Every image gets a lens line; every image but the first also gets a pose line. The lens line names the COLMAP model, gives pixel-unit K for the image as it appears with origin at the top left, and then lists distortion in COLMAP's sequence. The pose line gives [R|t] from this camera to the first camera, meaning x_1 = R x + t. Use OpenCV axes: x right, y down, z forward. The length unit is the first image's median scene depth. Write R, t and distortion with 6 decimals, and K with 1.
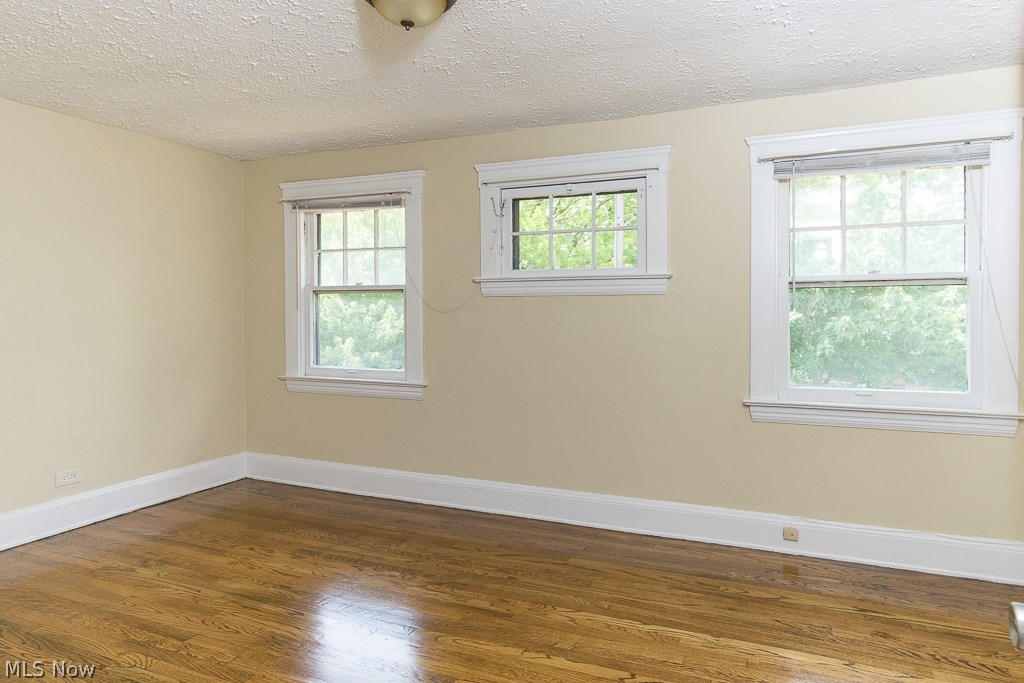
lens RADIAL K [[553.5, 0, 496.6], [0, 553.5, 306.7], [0, 0, 1]] dist [0.000749, 0.001020]
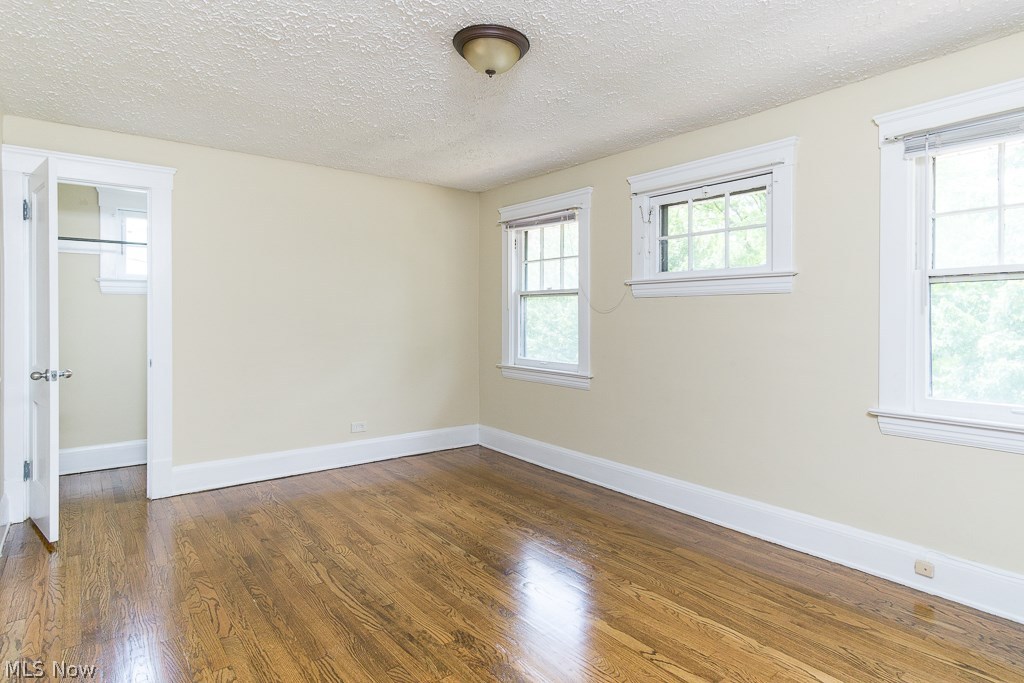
lens RADIAL K [[509.9, 0, 533.7], [0, 509.9, 308.7], [0, 0, 1]] dist [0.000674, 0.001629]
pose [[0.901451, 0.004585, -0.432857, 0.262404], [-0.009290, 0.999919, -0.008755, 0.015901], [0.432781, 0.011914, 0.901420, 0.014488]]
